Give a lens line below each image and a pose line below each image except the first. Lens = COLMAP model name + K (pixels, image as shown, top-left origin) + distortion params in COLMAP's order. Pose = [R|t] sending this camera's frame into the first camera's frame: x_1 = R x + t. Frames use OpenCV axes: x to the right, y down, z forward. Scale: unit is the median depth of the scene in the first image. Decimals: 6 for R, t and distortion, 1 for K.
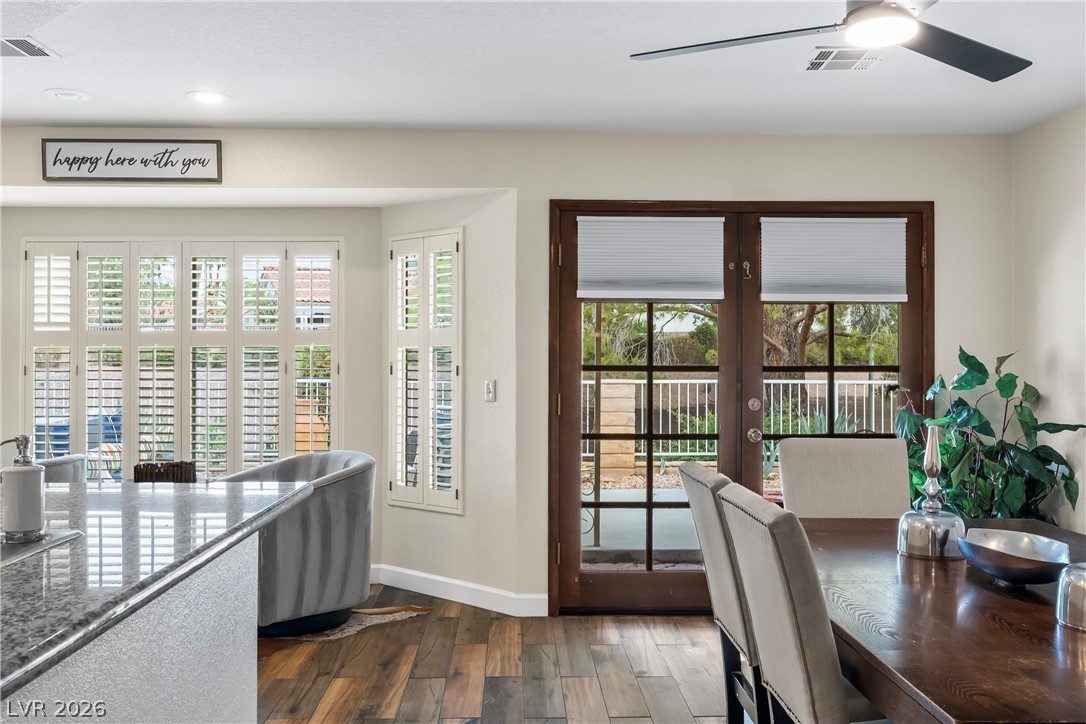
lens RADIAL K [[988.7, 0, 548.3], [0, 988.7, 364.7], [0, 0, 1]] dist [0.004129, 0.000000]
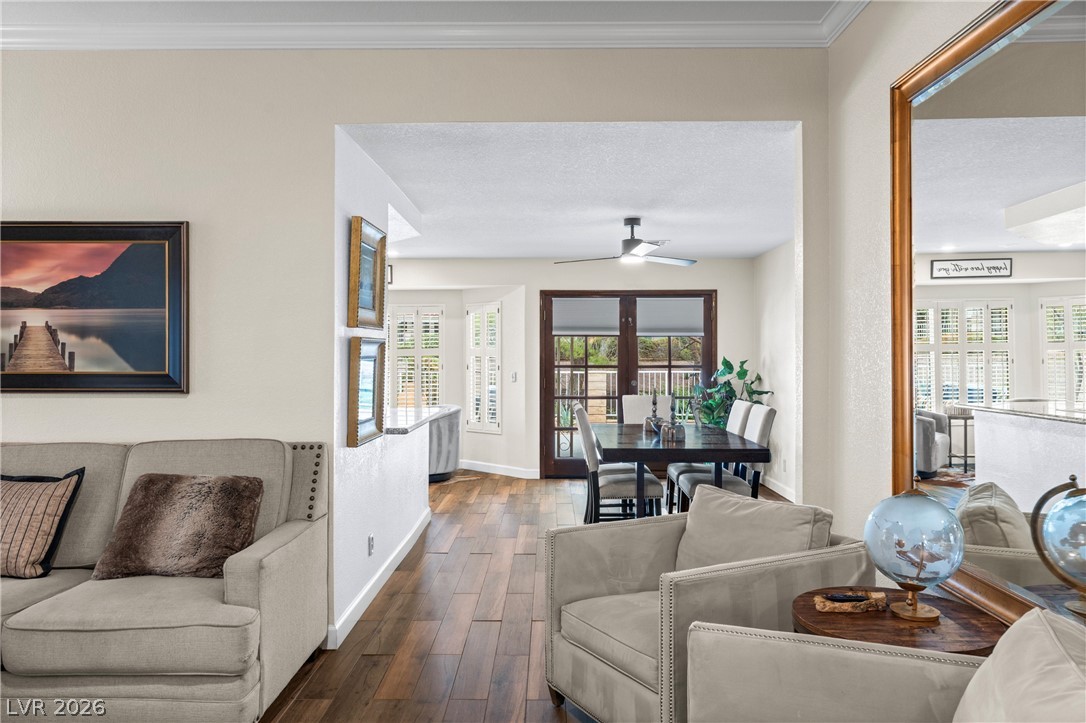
lens RADIAL K [[779.2, 0, 549.2], [0, 779.2, 364.2], [0, 0, 1]] dist [0.003388, -0.001161]
pose [[0.999297, -0.001872, -0.037444, 0.088298], [0.002140, 0.999972, 0.007106, -0.014464], [0.037429, -0.007181, 0.999273, -0.747619]]
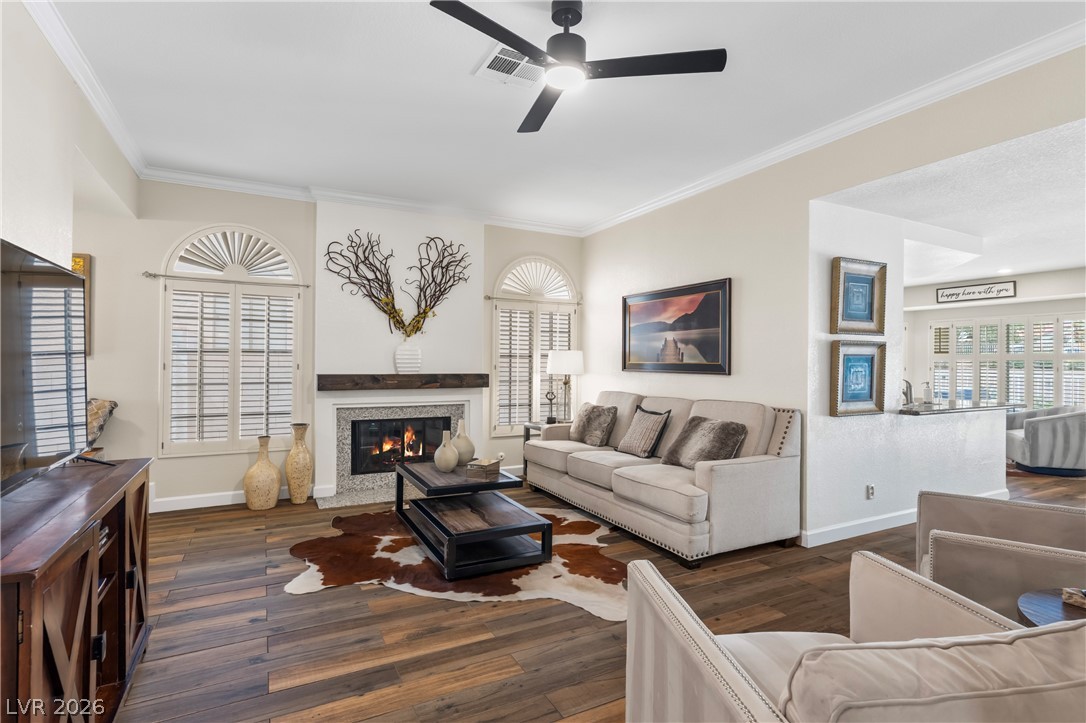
lens RADIAL K [[514.3, 0, 546.0], [0, 514.3, 360.9], [0, 0, 1]] dist [0.002451, 0.000942]
pose [[0.455483, 0.000110, -0.890244, 0.307088], [-0.008348, 0.999957, -0.004147, -0.002033], [0.890205, 0.009321, 0.455464, -0.695937]]
